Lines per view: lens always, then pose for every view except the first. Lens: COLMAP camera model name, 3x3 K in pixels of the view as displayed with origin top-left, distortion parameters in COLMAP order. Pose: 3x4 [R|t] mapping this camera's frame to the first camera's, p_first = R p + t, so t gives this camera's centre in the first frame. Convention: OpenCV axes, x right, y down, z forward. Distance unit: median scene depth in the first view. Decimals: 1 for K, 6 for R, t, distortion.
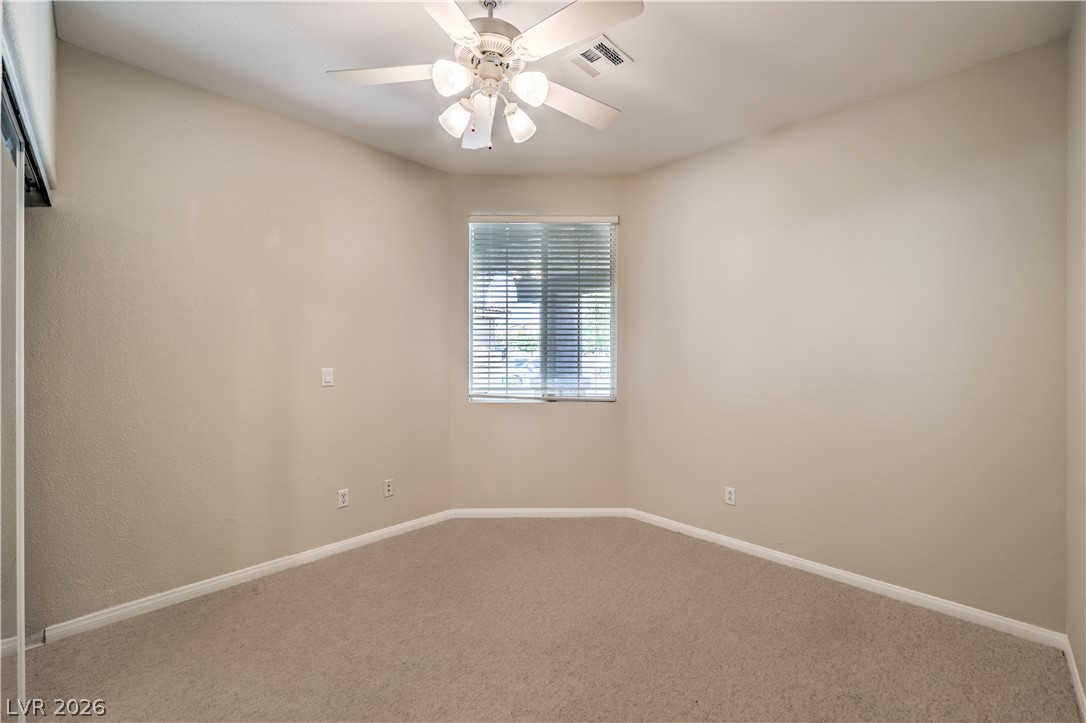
lens RADIAL K [[436.0, 0, 552.4], [0, 436.0, 360.7], [0, 0, 1]] dist [-0.004033, 0.000867]
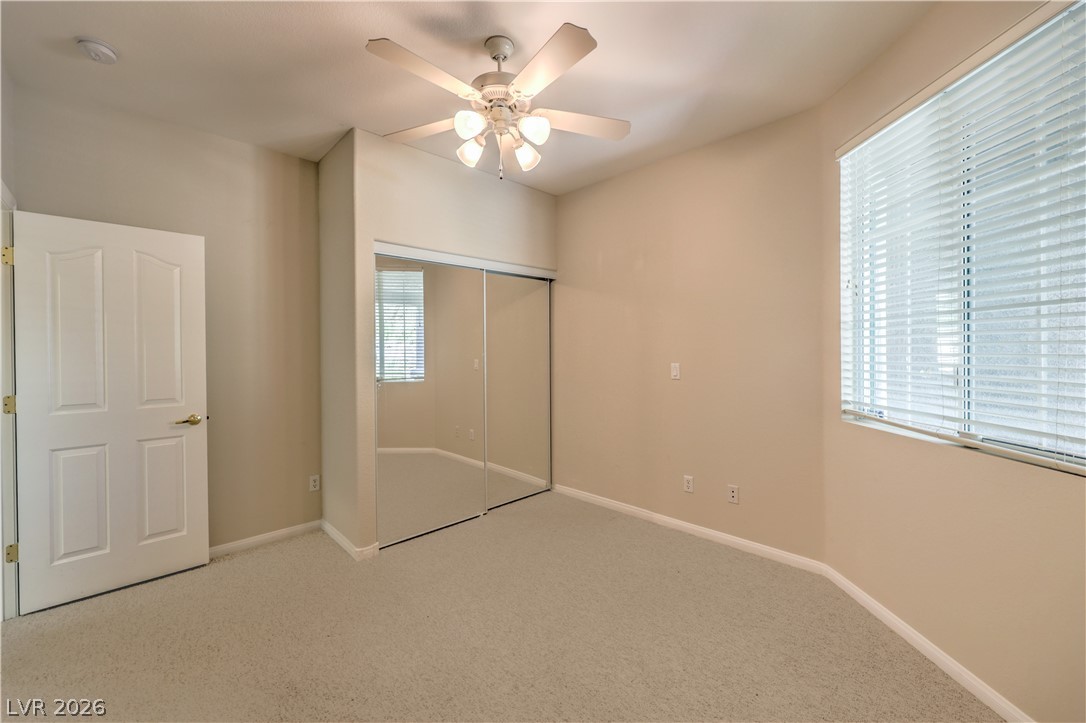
lens RADIAL K [[436.0, 0, 551.9], [0, 436.0, 356.7], [0, 0, 1]] dist [-0.004033, 0.000867]
pose [[-0.001063, 0.012125, -0.999926, 0.621044], [-0.015282, 0.999810, 0.012140, -0.009895], [0.999883, 0.015294, -0.000877, 0.674711]]
